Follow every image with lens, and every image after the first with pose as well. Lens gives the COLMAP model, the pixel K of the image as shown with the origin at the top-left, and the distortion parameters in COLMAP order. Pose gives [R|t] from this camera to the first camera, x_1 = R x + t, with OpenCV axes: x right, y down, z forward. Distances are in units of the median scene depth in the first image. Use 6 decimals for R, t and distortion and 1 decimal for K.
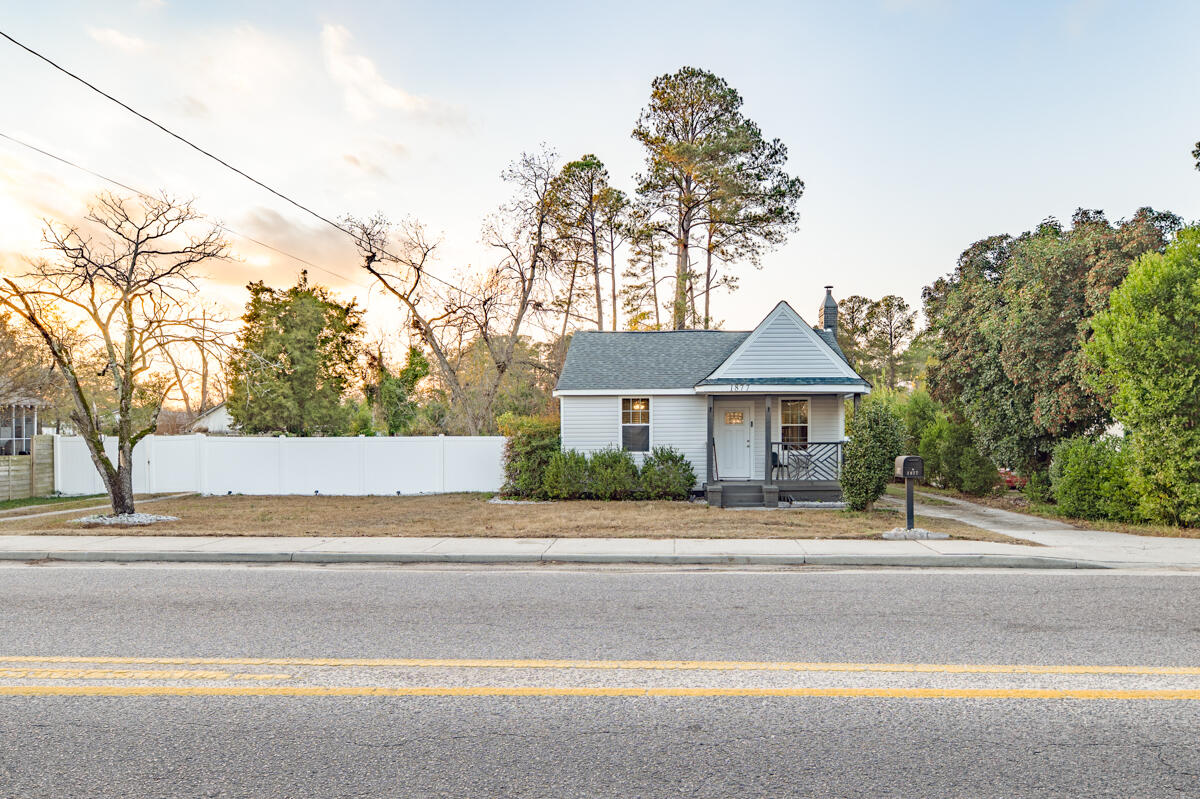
lens RADIAL K [[754.8, 0, 598.0], [0, 754.8, 405.2], [0, 0, 1]] dist [-0.000223, -0.001818]
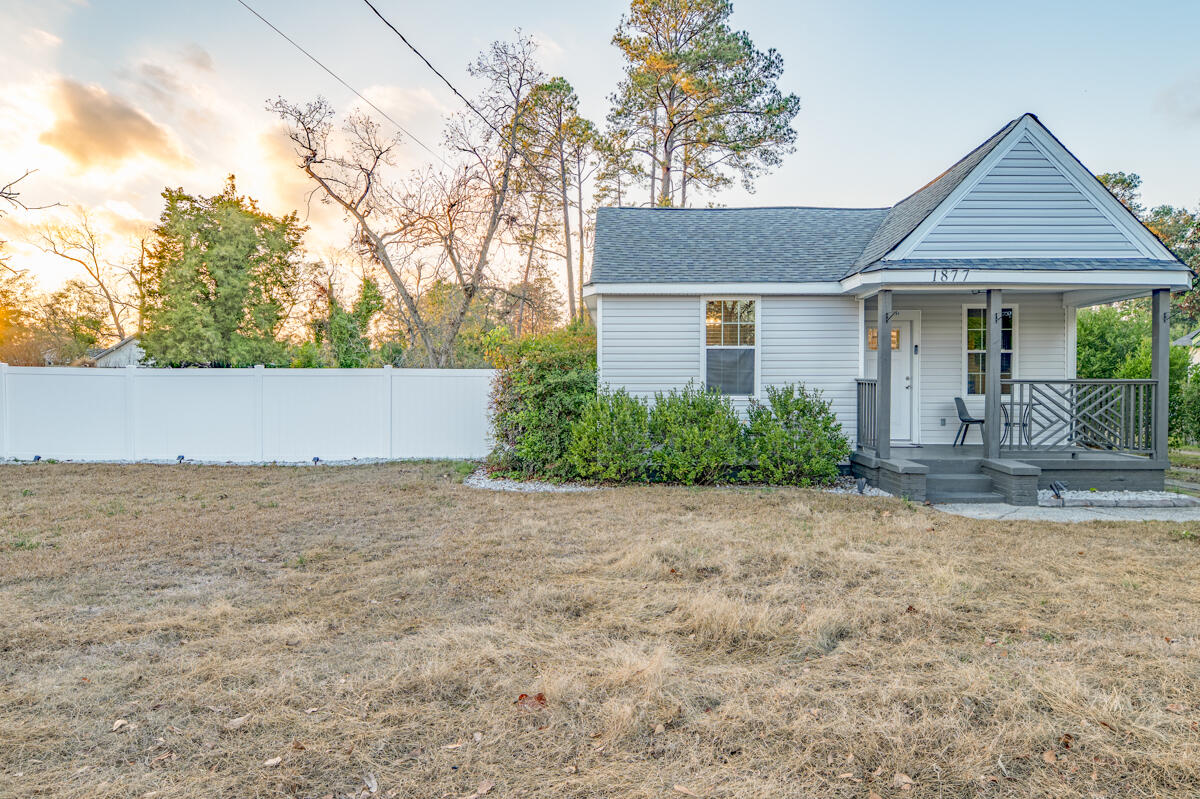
lens RADIAL K [[754.8, 0, 574.4], [0, 754.8, 357.1], [0, 0, 1]] dist [-0.000223, -0.001818]
pose [[0.999712, 0.006875, 0.022999, -0.028970], [-0.007161, 0.999898, 0.012370, 0.009818], [-0.022912, -0.012531, 0.999659, 0.159213]]
